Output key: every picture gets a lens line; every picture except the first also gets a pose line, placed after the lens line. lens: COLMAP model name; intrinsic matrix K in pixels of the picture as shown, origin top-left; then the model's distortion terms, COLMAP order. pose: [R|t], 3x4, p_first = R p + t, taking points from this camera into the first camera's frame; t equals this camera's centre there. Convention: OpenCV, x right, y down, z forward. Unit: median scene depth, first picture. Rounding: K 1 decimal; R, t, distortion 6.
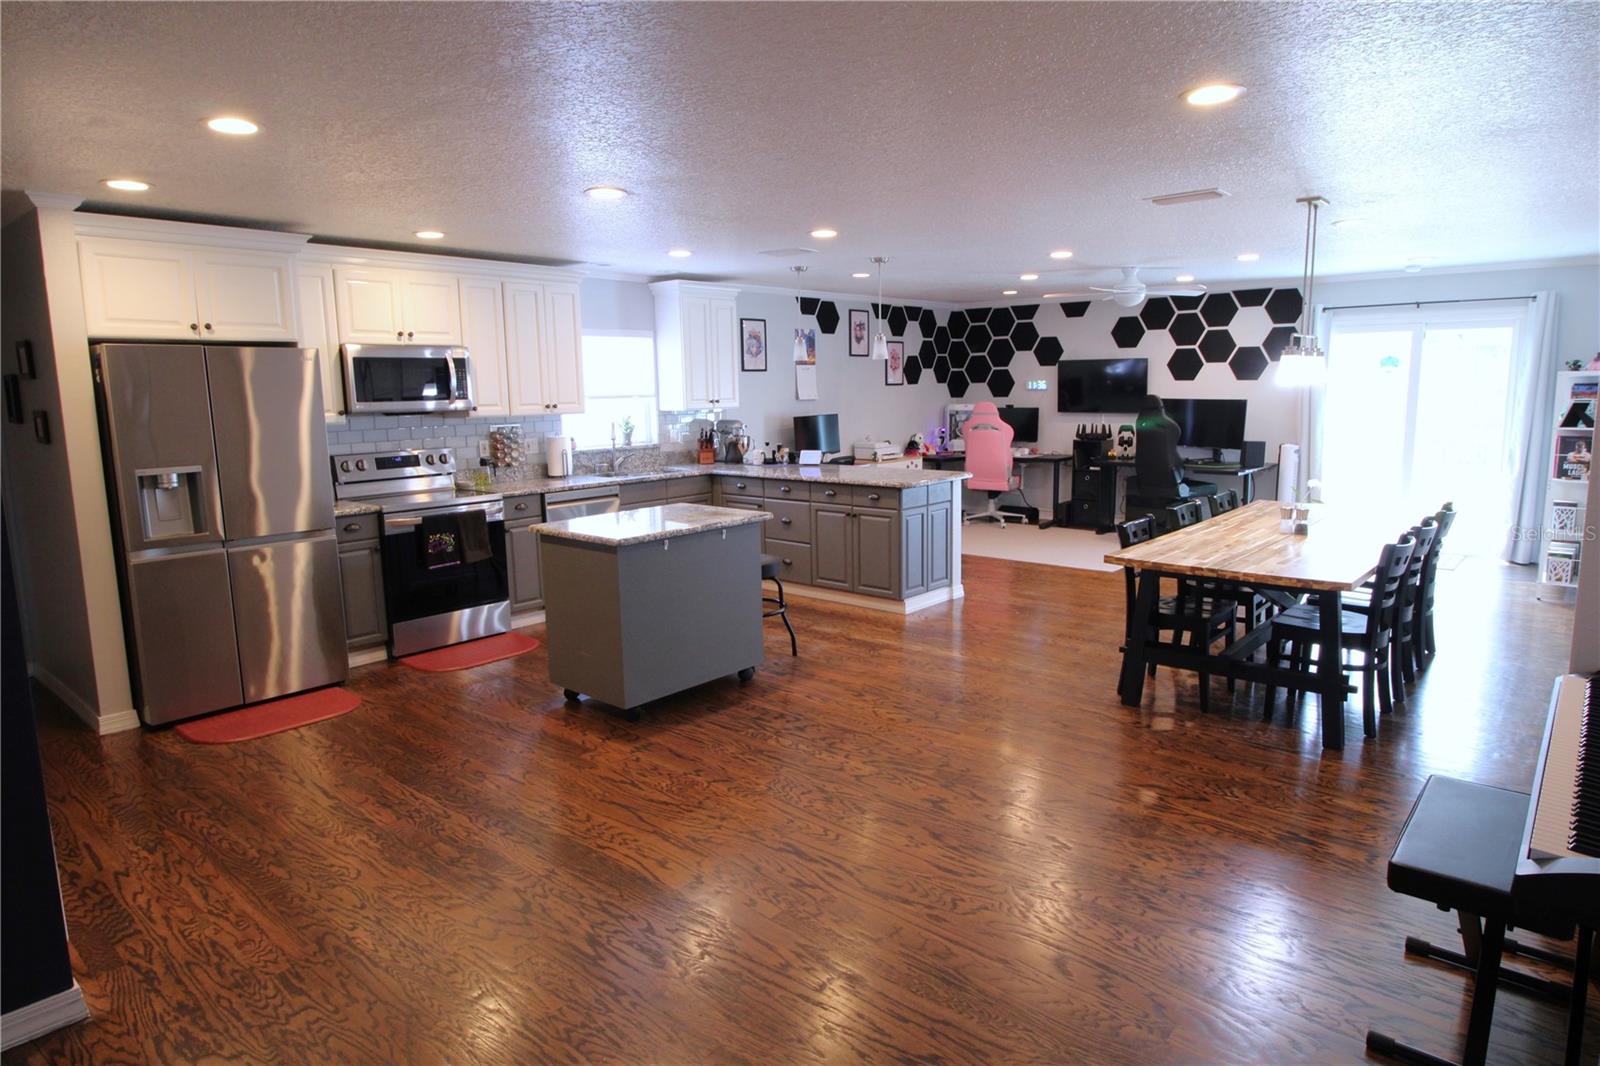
lens RADIAL K [[941.1, 0, 801.8], [0, 941.1, 526.8], [0, 0, 1]] dist [0.009218, -0.001554]
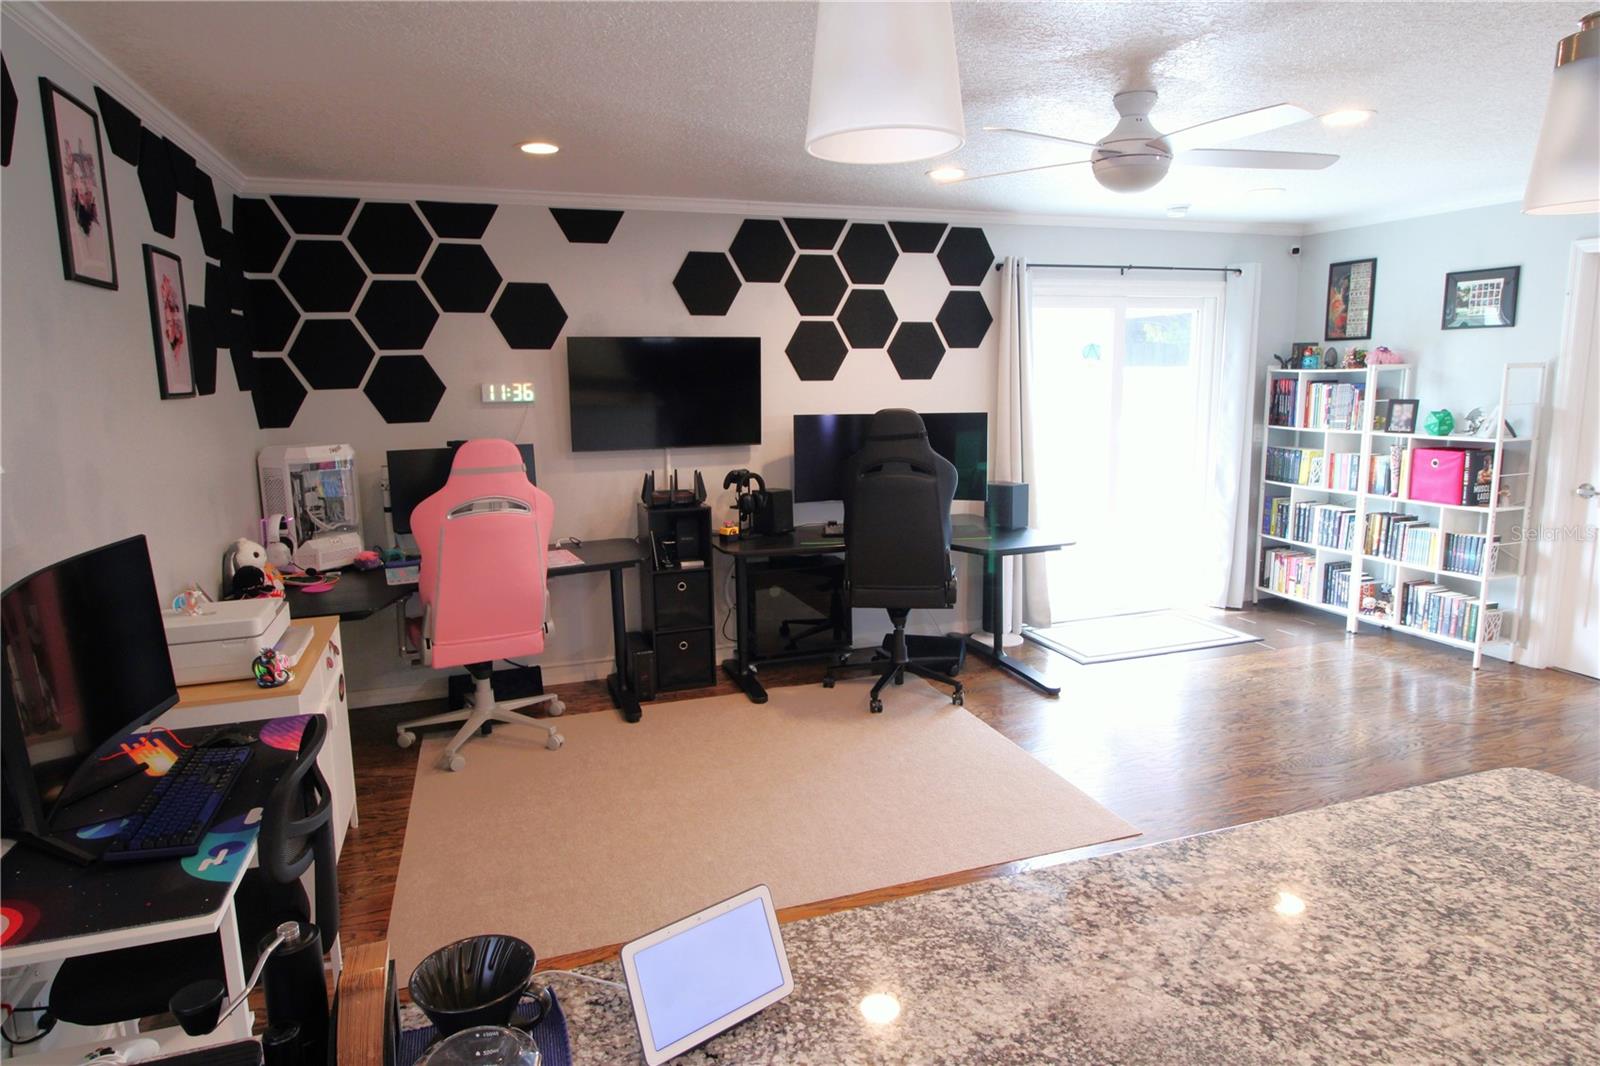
lens RADIAL K [[941.1, 0, 802.9], [0, 941.1, 538.2], [0, 0, 1]] dist [0.009218, -0.001554]
pose [[0.497493, -0.144278, 0.855386, -0.069723], [0.140902, 0.986417, 0.084430, -0.105857], [-0.855948, 0.078522, 0.511065, 0.693167]]
